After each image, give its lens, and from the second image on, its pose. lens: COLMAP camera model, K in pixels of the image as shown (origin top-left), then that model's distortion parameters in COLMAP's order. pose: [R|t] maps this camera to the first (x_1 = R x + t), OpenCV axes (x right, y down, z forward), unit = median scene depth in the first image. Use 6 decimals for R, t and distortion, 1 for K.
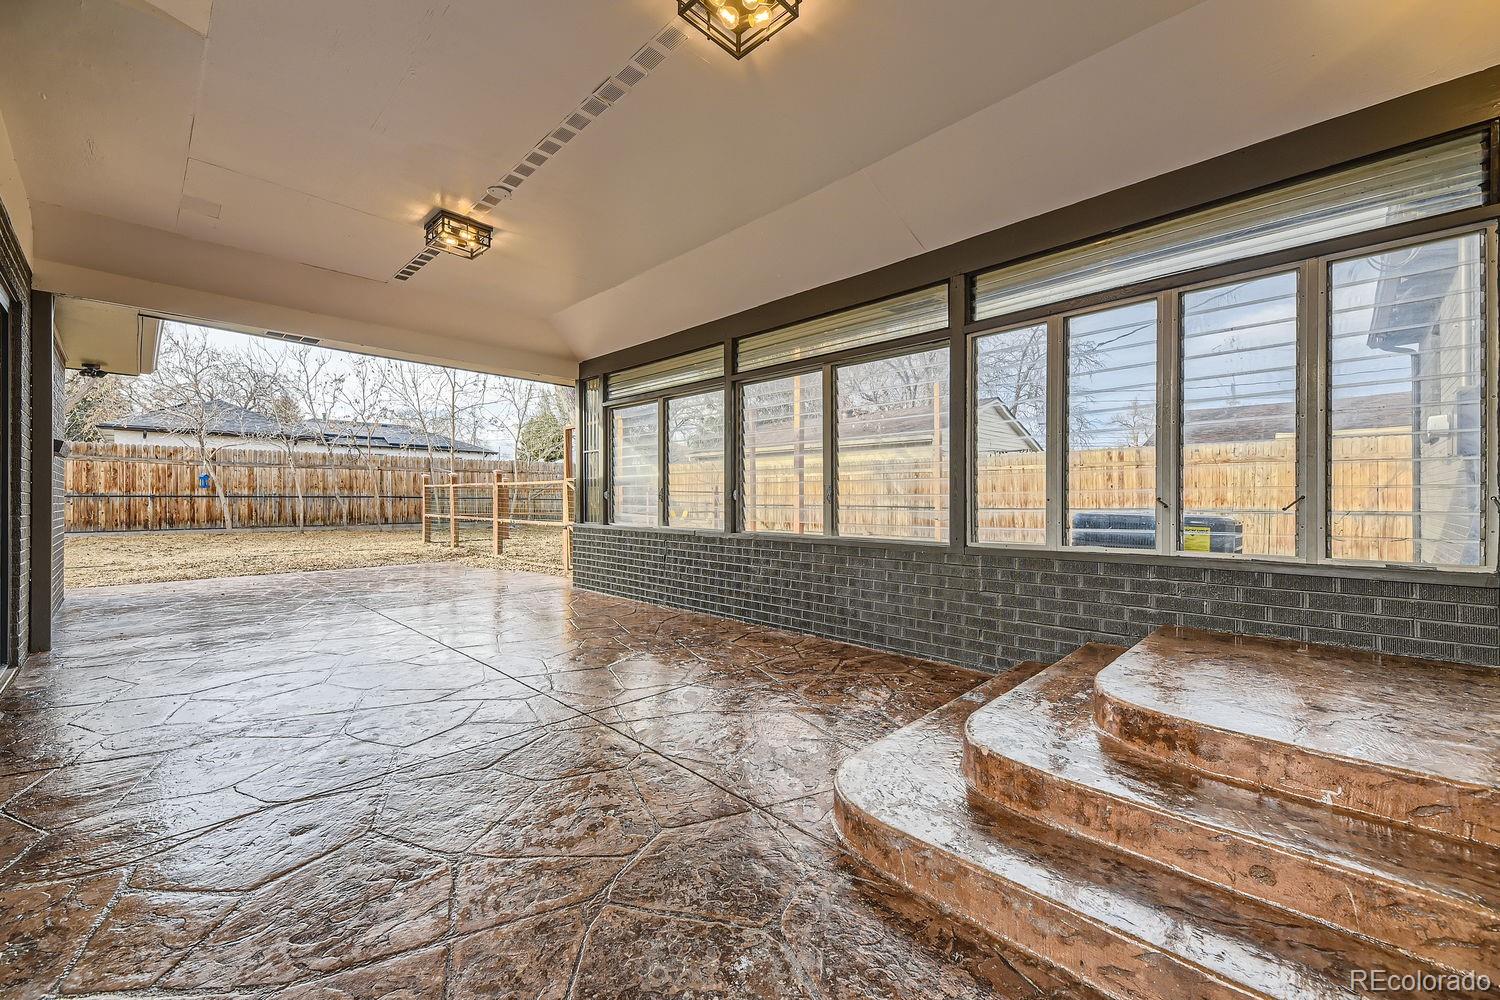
lens RADIAL K [[607.8, 0, 743.4], [0, 607.8, 498.5], [0, 0, 1]] dist [0.010646, -0.001635]
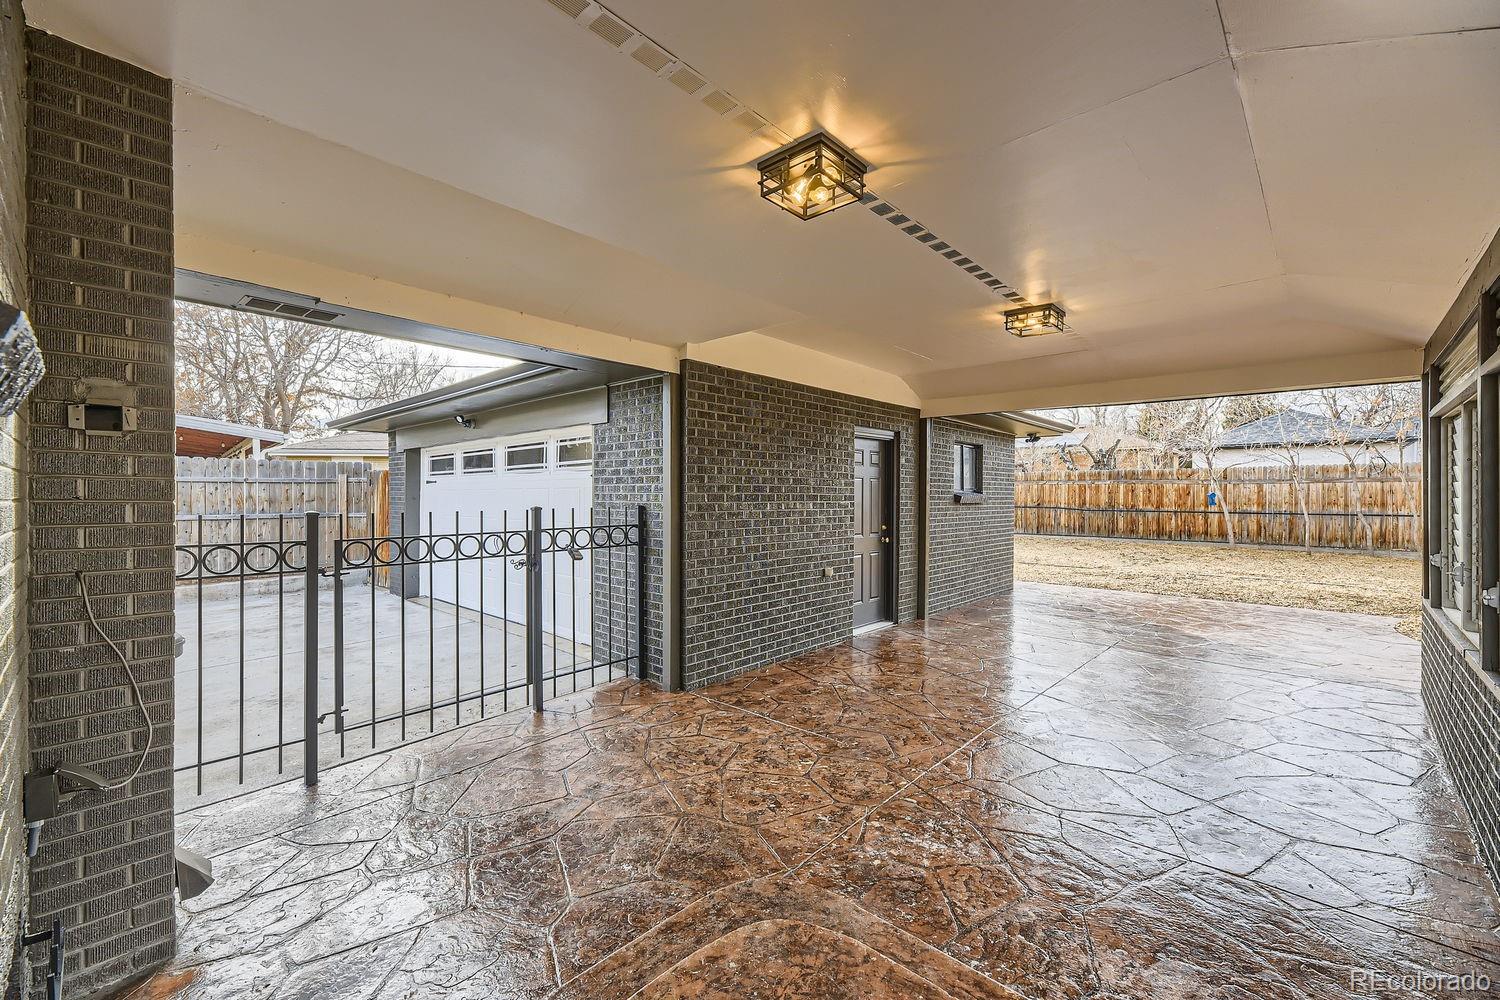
lens RADIAL K [[607.8, 0, 743.7], [0, 607.8, 494.7], [0, 0, 1]] dist [0.010646, -0.001635]
pose [[0.013820, 0.000888, -0.999904, 0.196561], [0.001364, 0.999999, 0.000907, -0.037165], [0.999904, -0.001376, 0.013819, 0.143771]]
